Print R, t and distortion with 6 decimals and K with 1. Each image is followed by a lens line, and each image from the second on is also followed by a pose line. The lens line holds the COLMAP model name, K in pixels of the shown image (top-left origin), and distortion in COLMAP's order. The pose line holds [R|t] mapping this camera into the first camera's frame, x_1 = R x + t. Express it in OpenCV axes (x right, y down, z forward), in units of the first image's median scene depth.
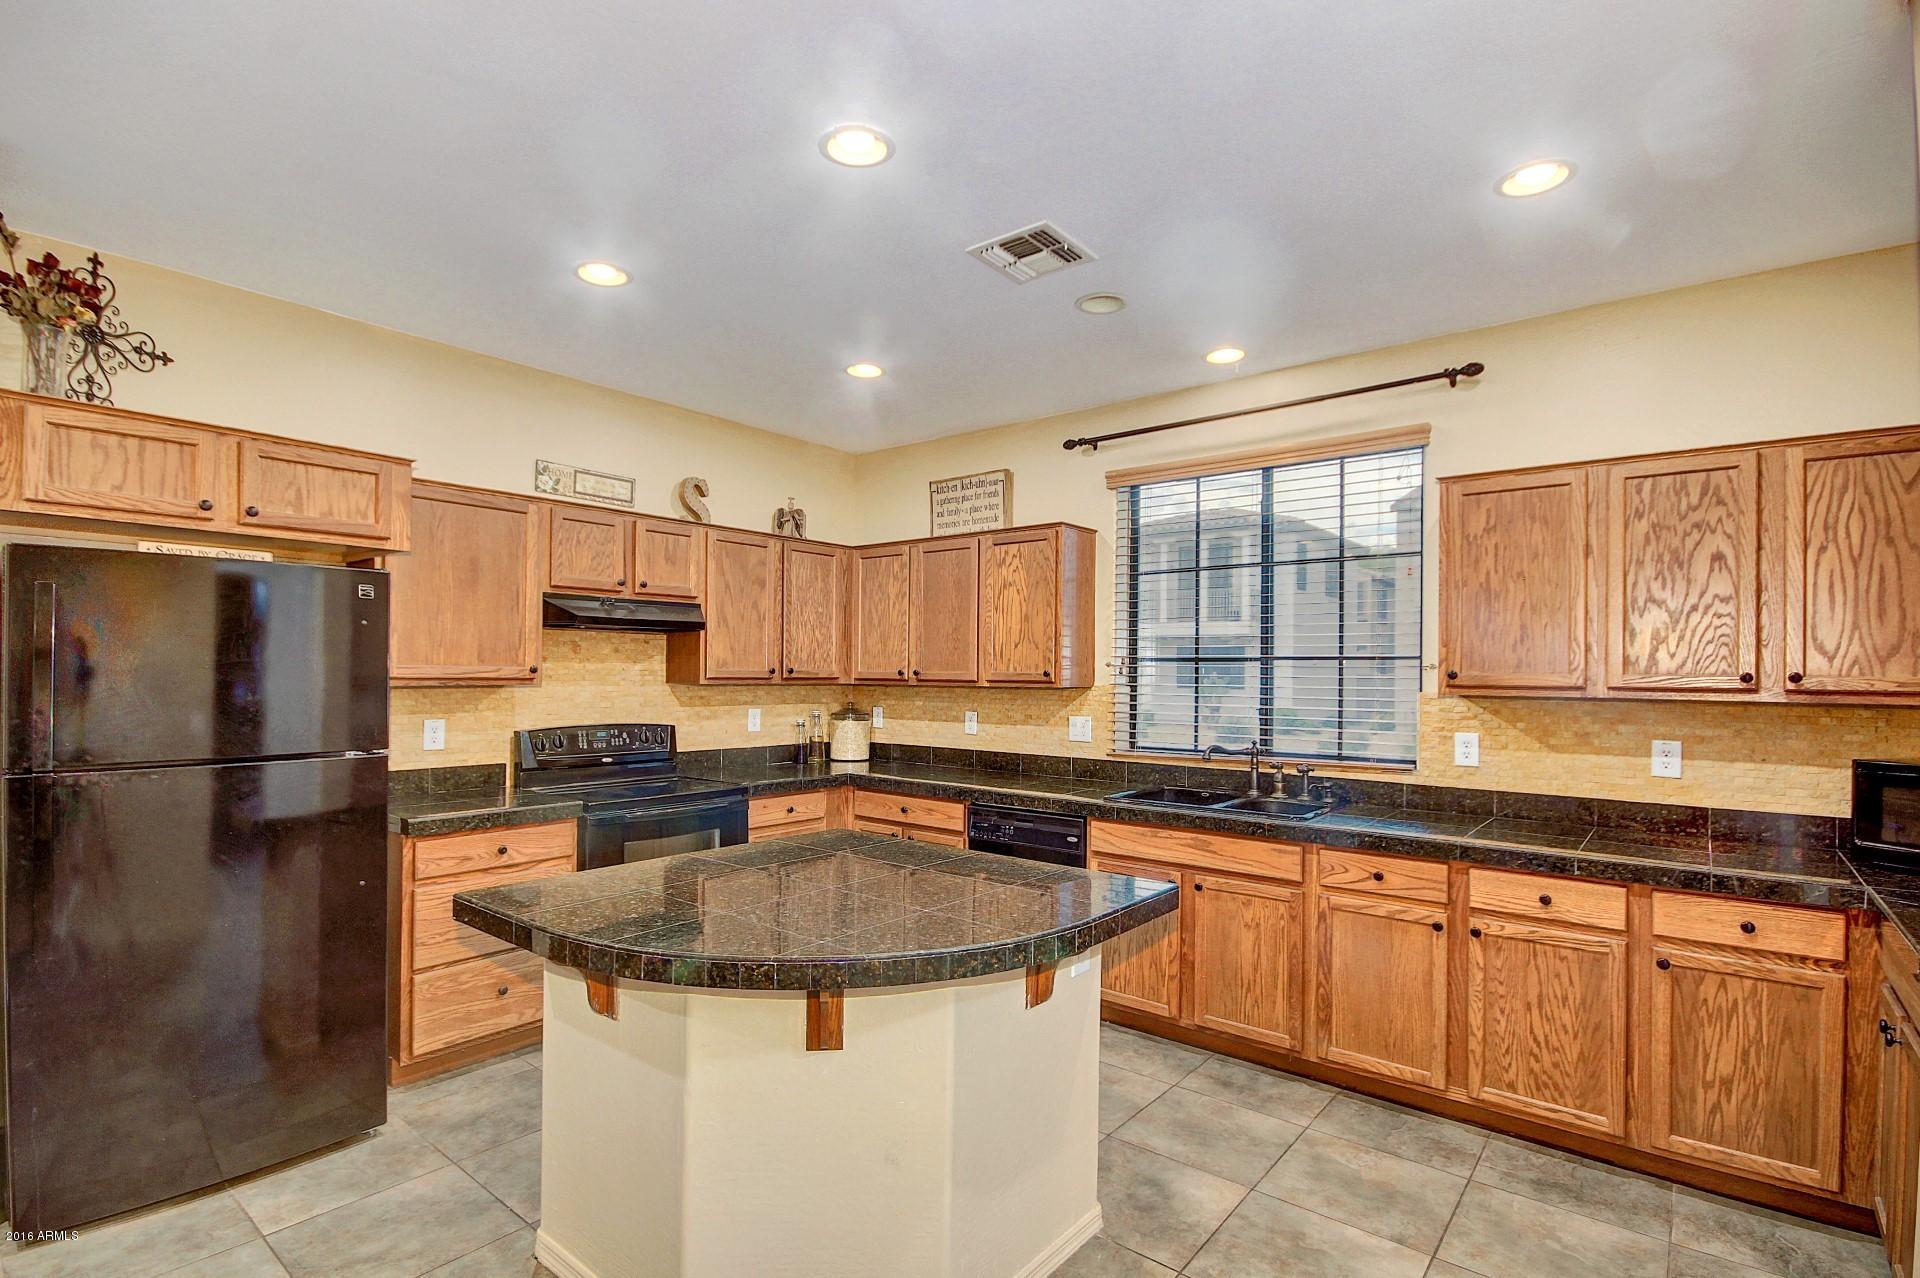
lens RADIAL K [[906.2, 0, 951.9], [0, 906.2, 671.1], [0, 0, 1]] dist [-0.000318, -0.000210]
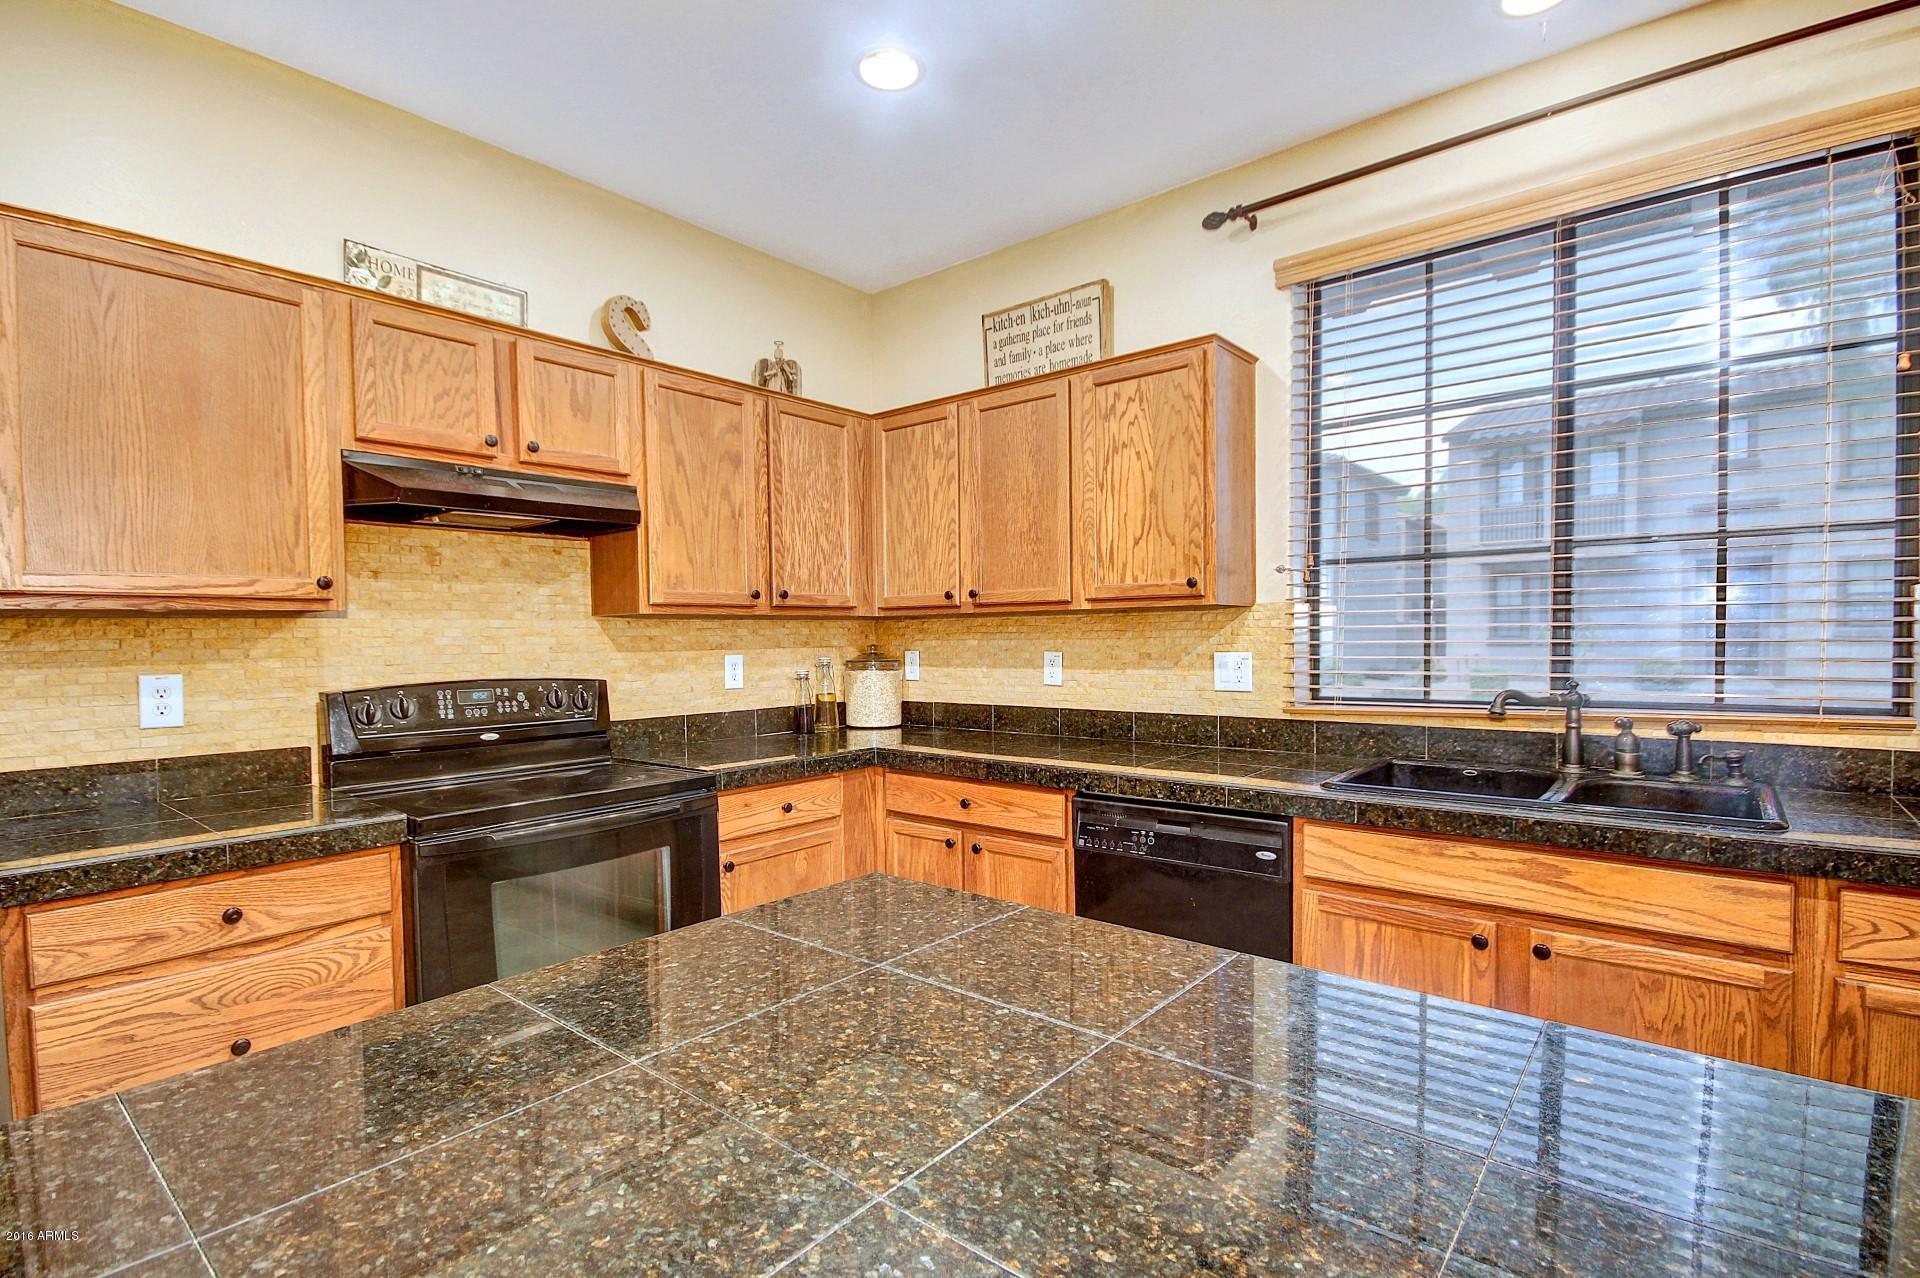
lens RADIAL K [[903.4, 0, 950.3], [0, 903.4, 664.3], [0, 0, 1]] dist [0.011711, -0.014099]
pose [[0.999668, -0.022394, -0.012780, -0.059183], [0.022827, 0.999134, 0.034782, 0.036375], [0.011990, -0.035062, 0.999313, 0.409285]]
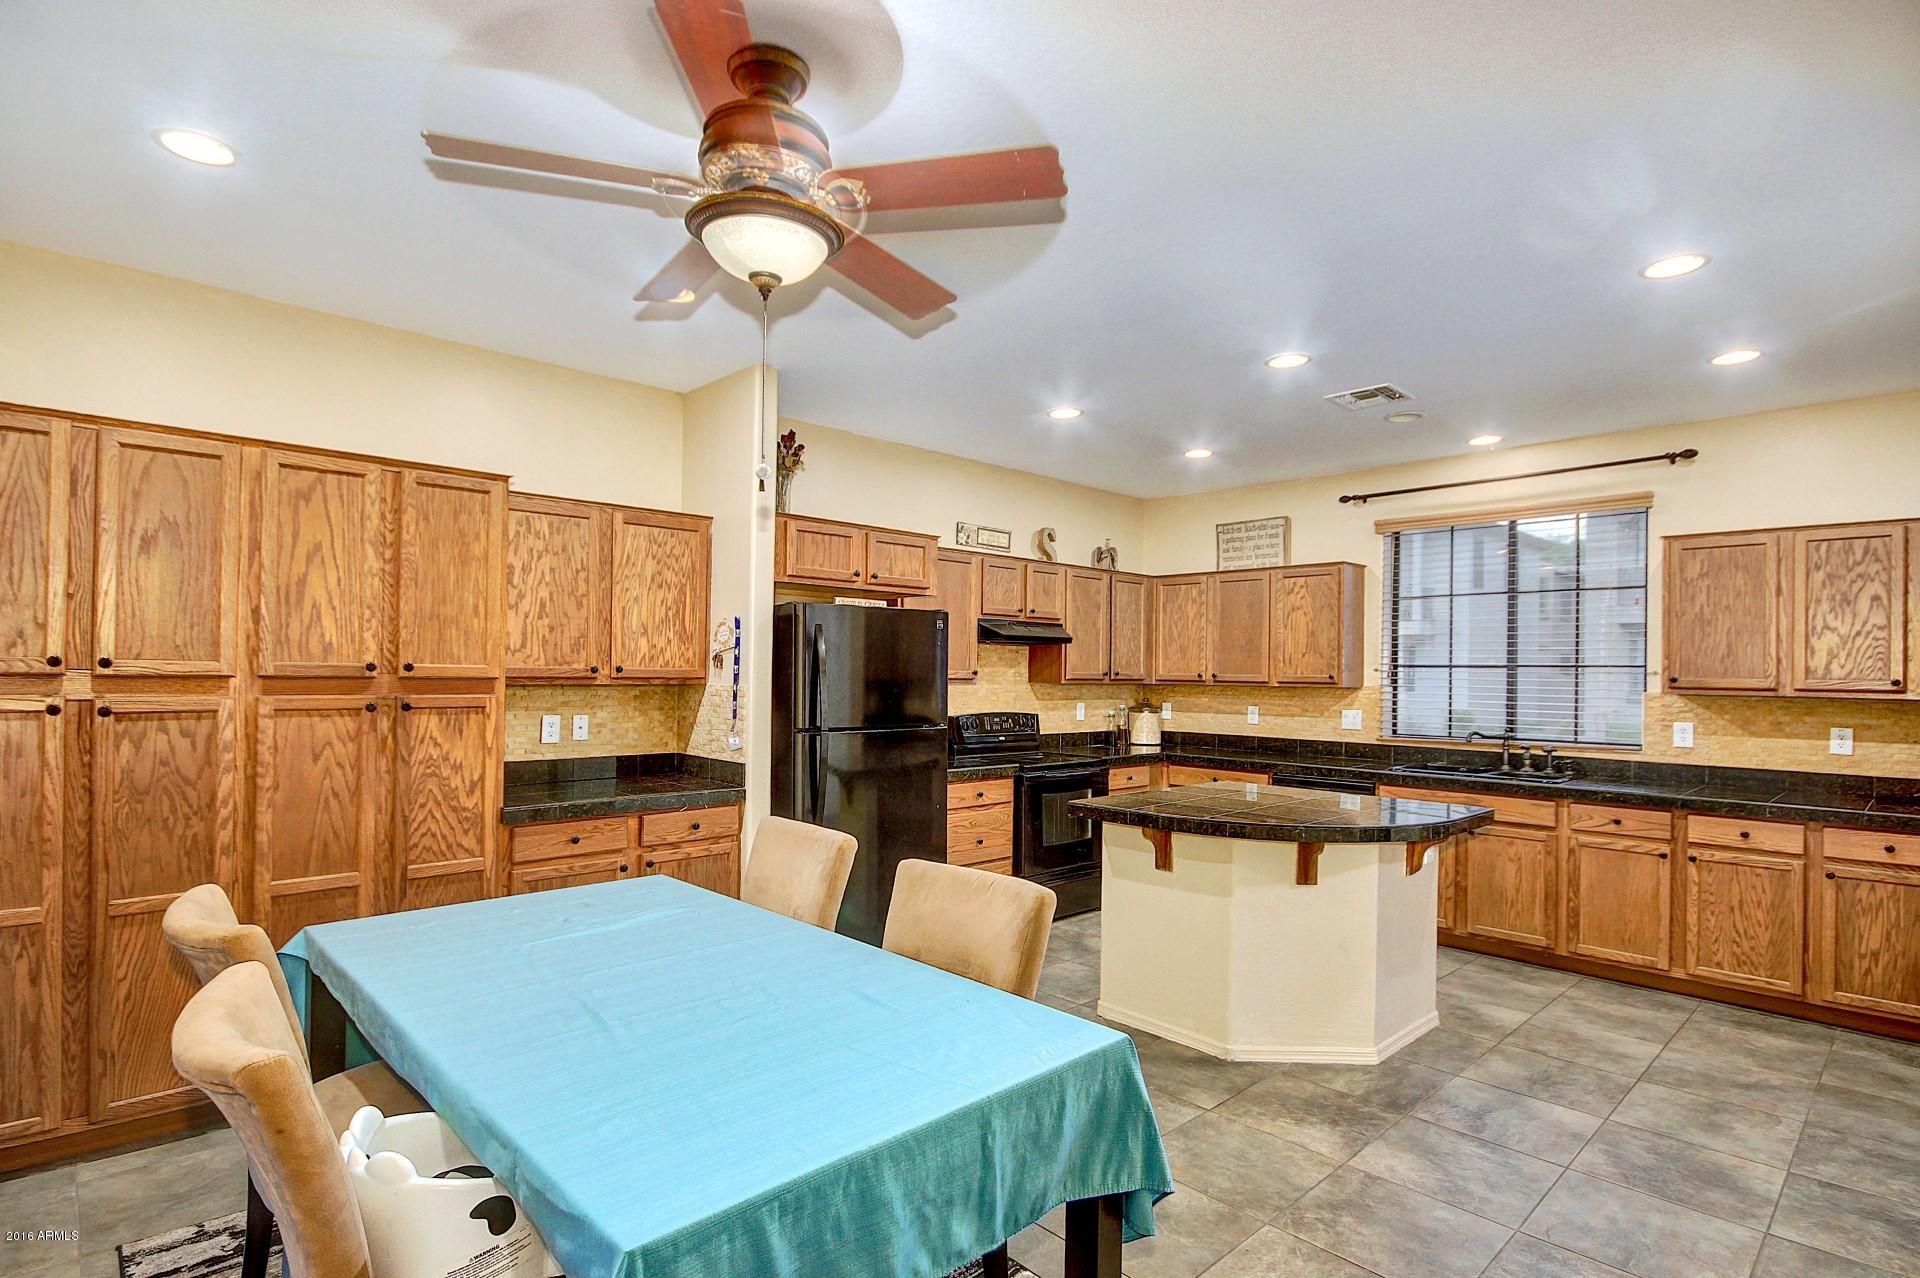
lens RADIAL K [[945.5, 0, 961.1], [0, 945.5, 670.0], [0, 0, 1]] dist [0.019433, -0.014645]
pose [[0.992782, 0.003663, -0.119880, -0.285259], [-0.003914, 0.999991, -0.001857, -0.002649], [0.119872, 0.002313, 0.992787, -0.462781]]
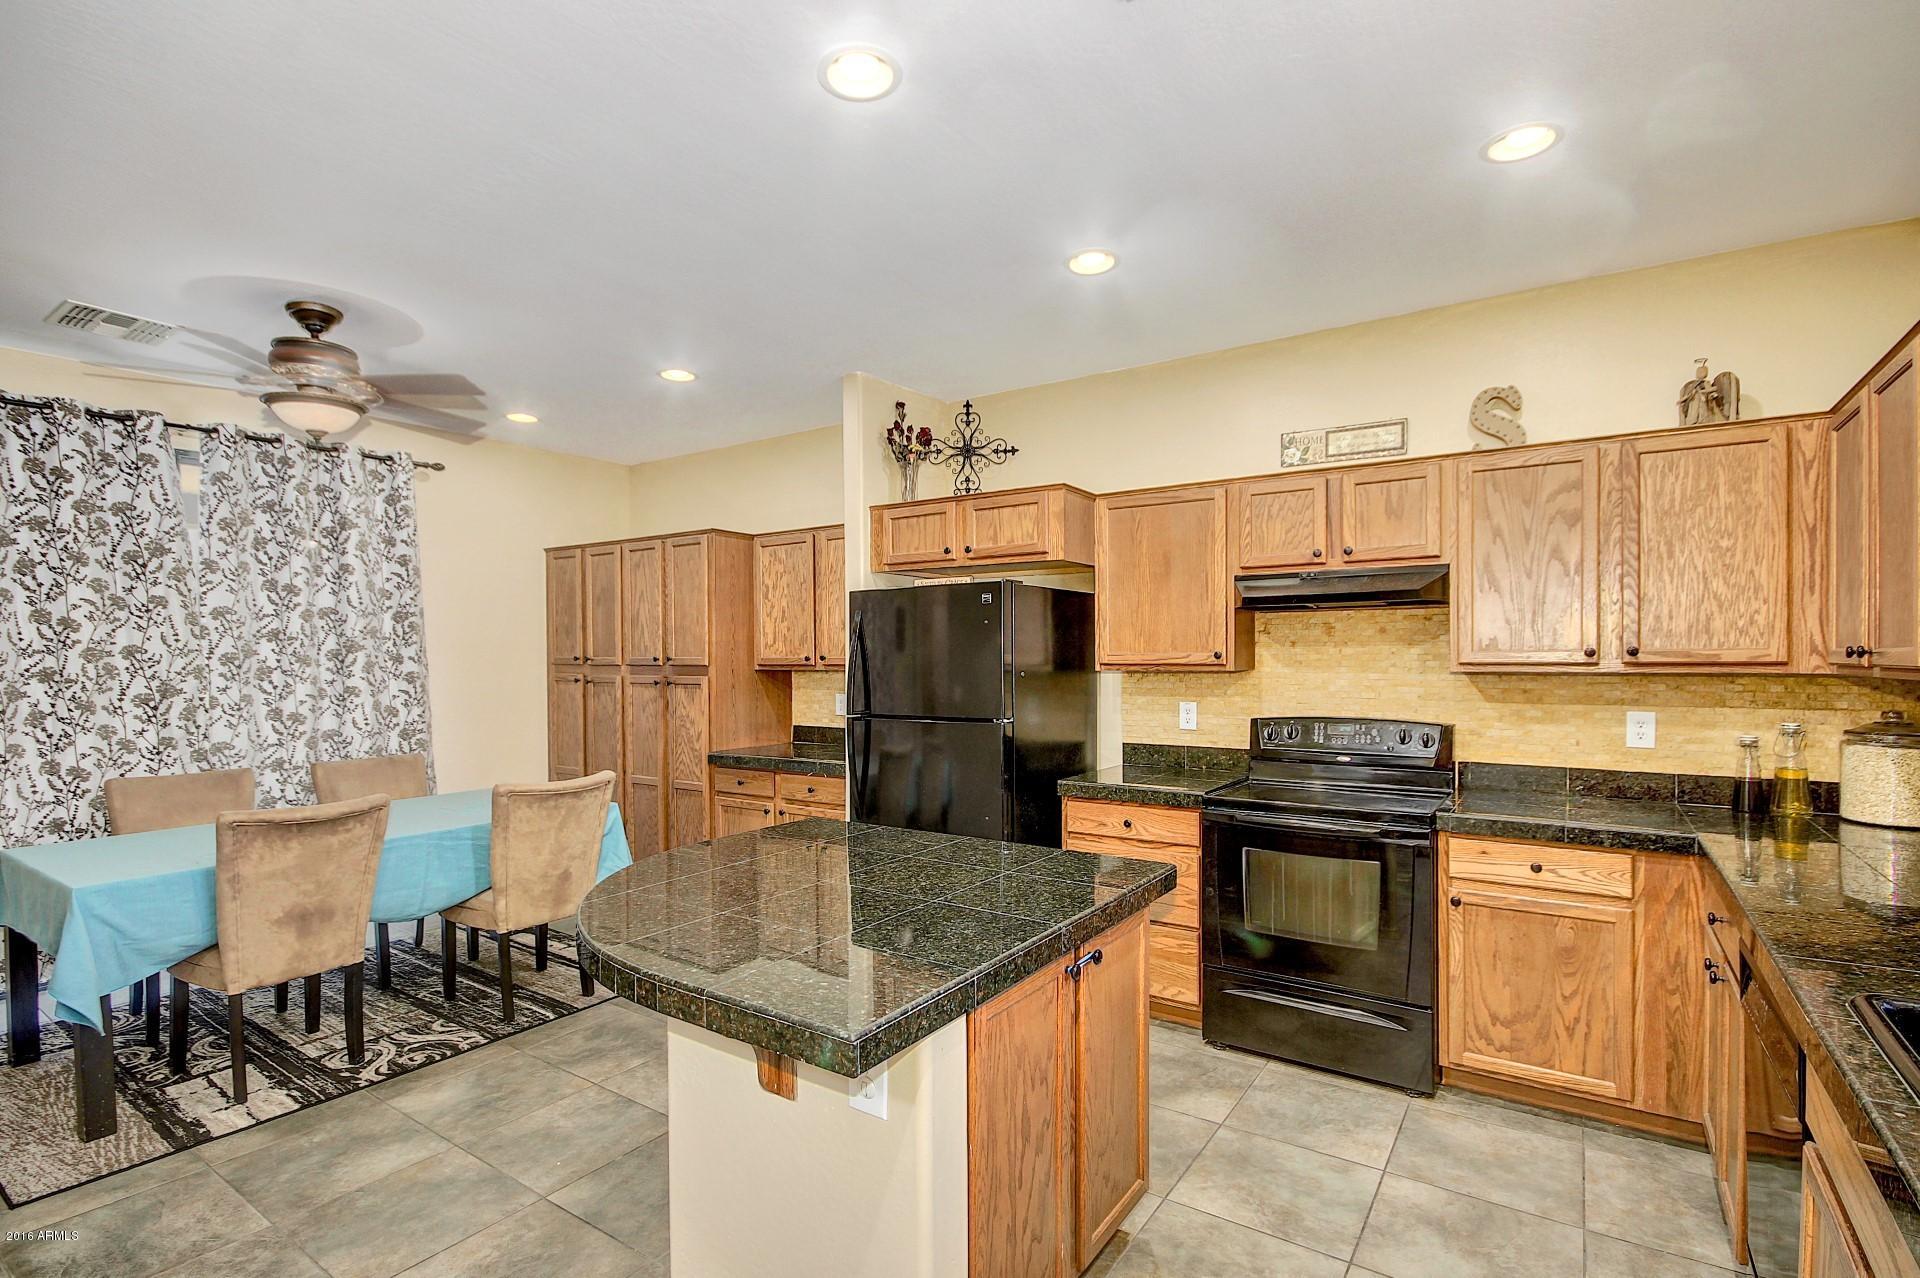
lens RADIAL K [[910.3, 0, 967.6], [0, 910.3, 663.9], [0, 0, 1]] dist [-0.014910, 0.006783]
pose [[0.094168, -0.000984, -0.995556, 0.472671], [0.007189, 0.999974, -0.000308, 0.005777], [0.995530, -0.007128, 0.094173, 0.597223]]
